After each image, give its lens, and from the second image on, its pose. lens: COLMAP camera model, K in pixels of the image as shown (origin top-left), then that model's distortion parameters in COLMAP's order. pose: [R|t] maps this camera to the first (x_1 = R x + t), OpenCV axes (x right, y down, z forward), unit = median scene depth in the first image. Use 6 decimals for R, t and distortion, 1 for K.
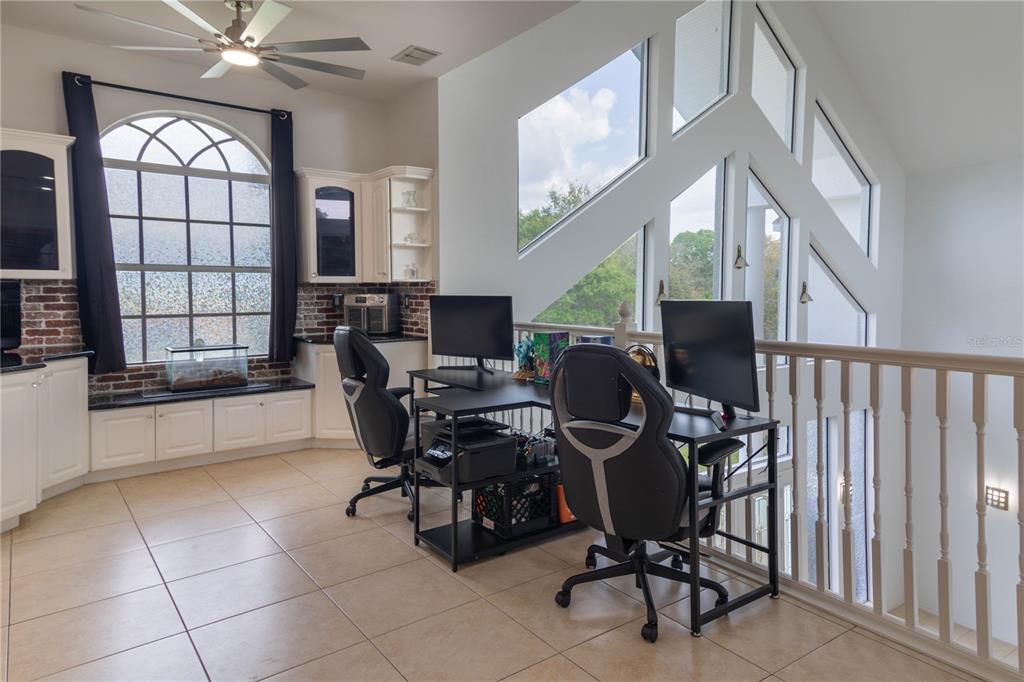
lens RADIAL K [[635.2, 0, 507.2], [0, 635.2, 310.7], [0, 0, 1]] dist [0.100828, -0.004090]
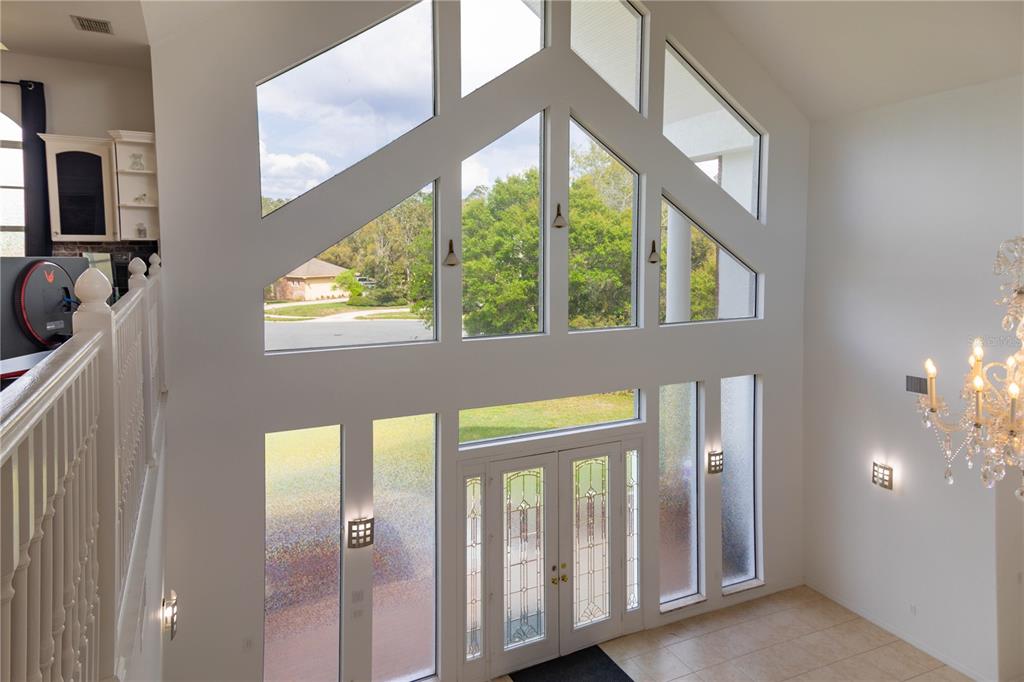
lens RADIAL K [[635.2, 0, 499.2], [0, 635.2, 283.6], [0, 0, 1]] dist [0.100828, -0.004090]
pose [[0.982204, 0.008580, -0.187620, 0.386226], [-0.004533, 0.999748, 0.021986, -0.000012], [0.187761, -0.020745, 0.981996, 0.025146]]
